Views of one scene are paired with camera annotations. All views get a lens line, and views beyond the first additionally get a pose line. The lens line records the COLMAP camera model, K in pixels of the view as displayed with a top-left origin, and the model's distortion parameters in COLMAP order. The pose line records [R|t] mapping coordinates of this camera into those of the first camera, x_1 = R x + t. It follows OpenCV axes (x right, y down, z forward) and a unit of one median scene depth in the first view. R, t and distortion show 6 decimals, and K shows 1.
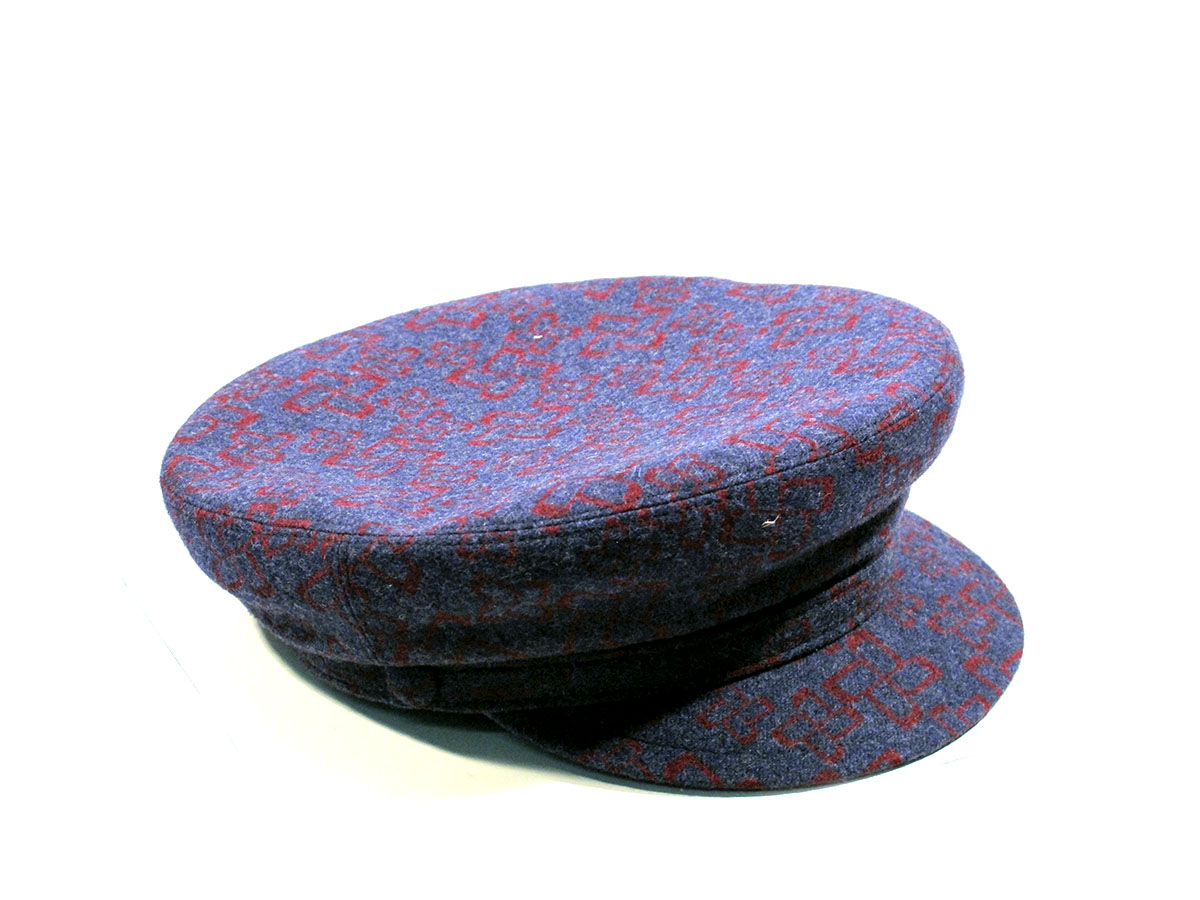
lens RADIAL K [[2550.8, 0, 600.2], [0, 2550.8, 353.8], [0, 0, 1]] dist [-0.006257, -0.508695]
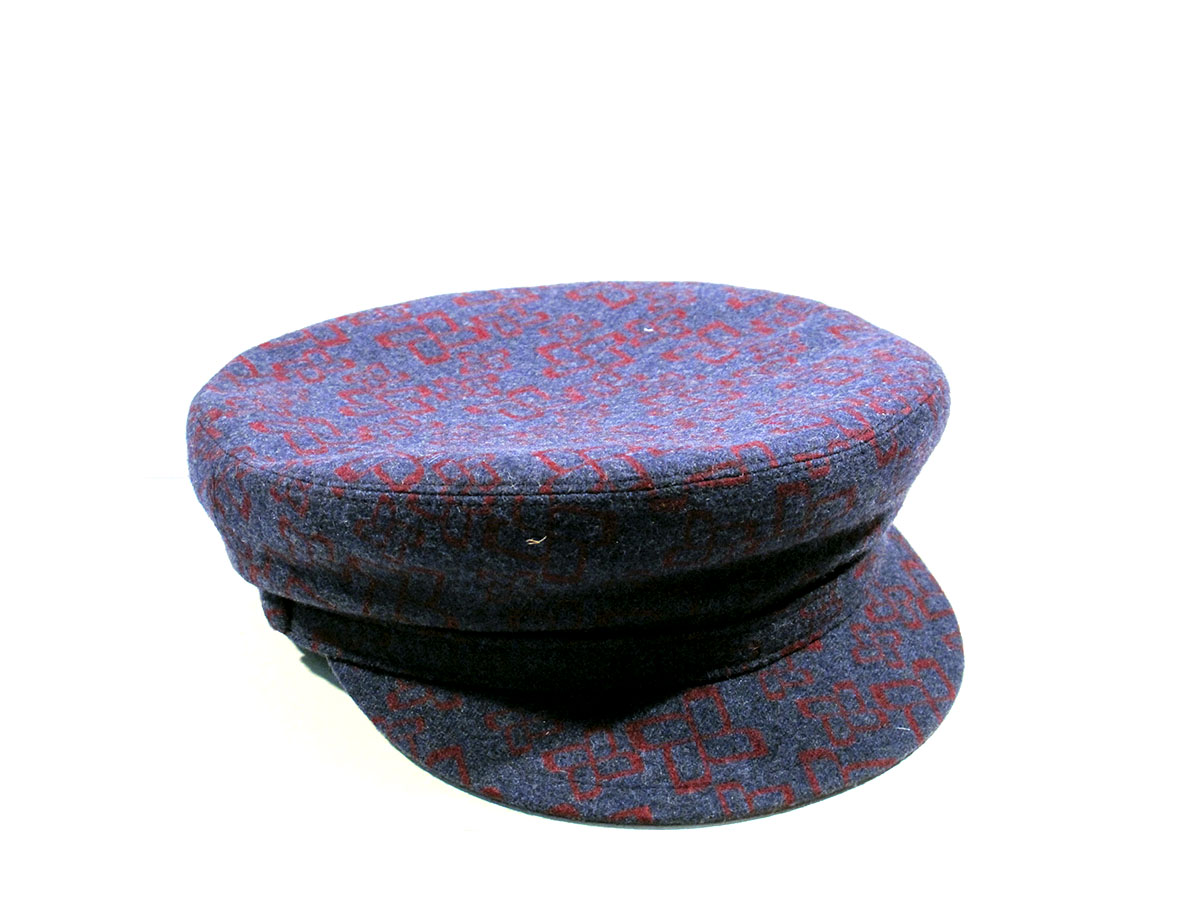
lens RADIAL K [[2550.8, 0, 600.2], [0, 2550.8, 353.8], [0, 0, 1]] dist [-0.006257, -0.508695]
pose [[0.845459, 0.220823, -0.486247, 0.553454], [-0.211816, 0.974484, 0.074257, -0.083723], [0.490237, 0.040214, 0.870661, 0.146642]]
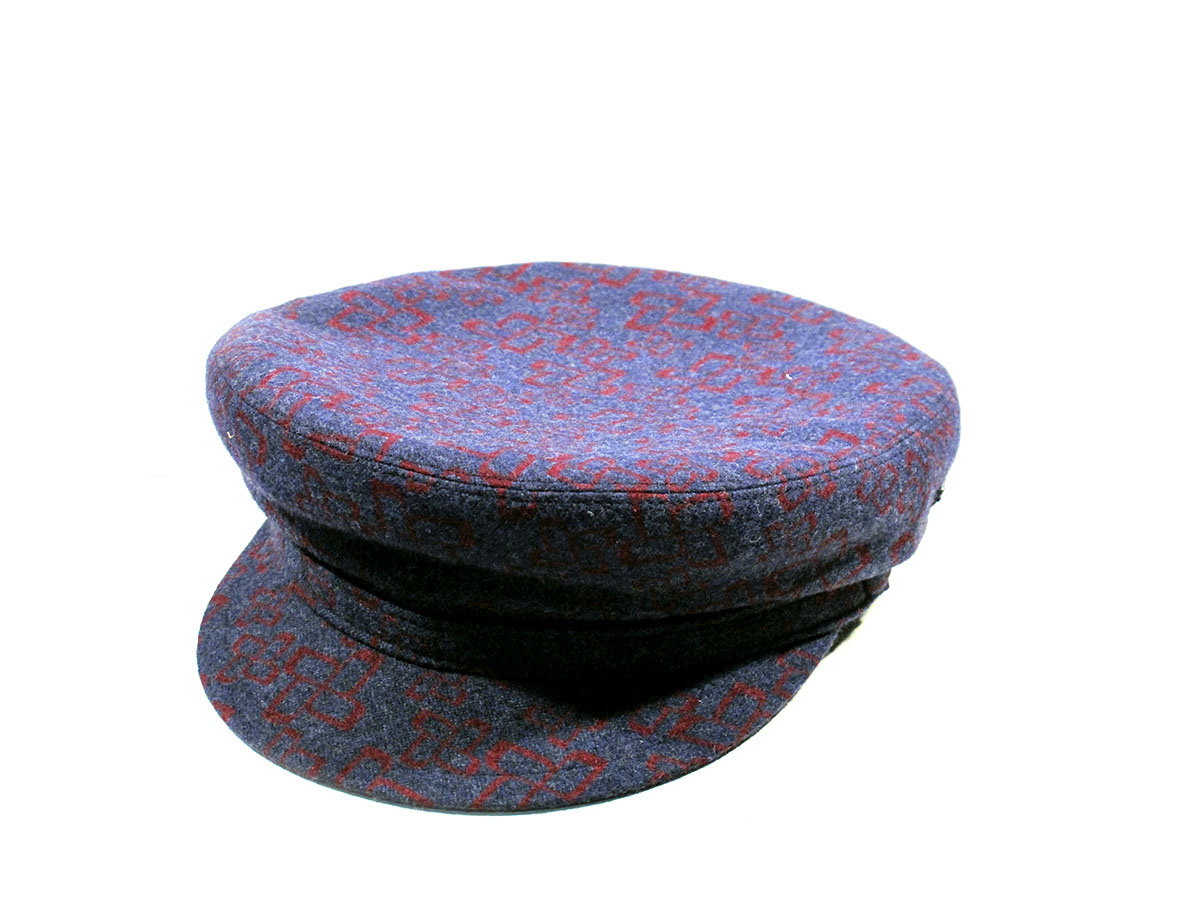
lens RADIAL K [[2511.0, 0, 617.1], [0, 2511.0, 449.8], [0, 0, 1]] dist [0.089099, 0.064784]
pose [[0.024427, 0.458476, -0.888371, 1.014866], [-0.385410, 0.824261, 0.414792, -0.431439], [0.922422, 0.332255, 0.196835, 0.943077]]
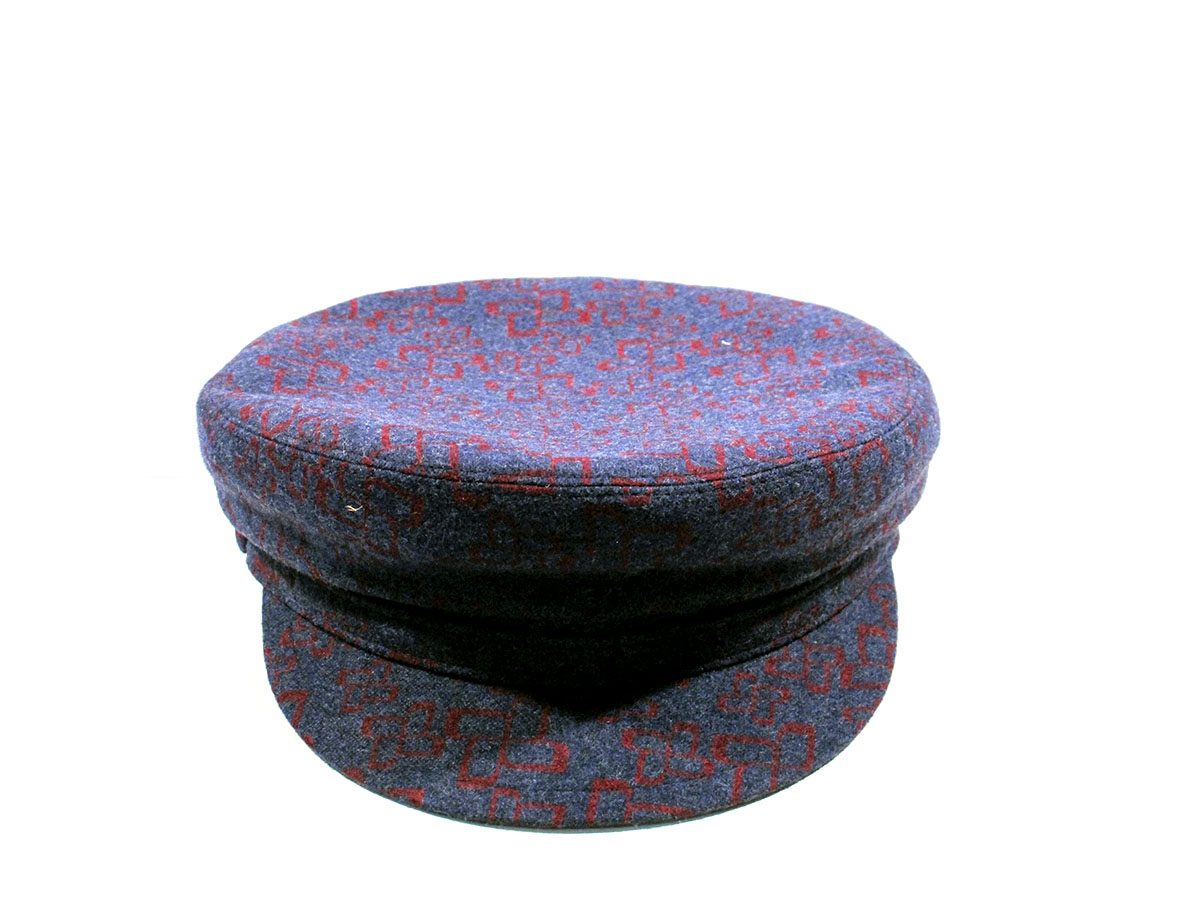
lens RADIAL K [[2550.8, 0, 600.2], [0, 2550.8, 353.8], [0, 0, 1]] dist [-0.006257, -0.508695]
pose [[0.521672, 0.353988, -0.776241, 0.884042], [-0.331106, 0.922546, 0.198187, -0.224466], [0.786274, 0.153629, 0.598474, 0.459769]]
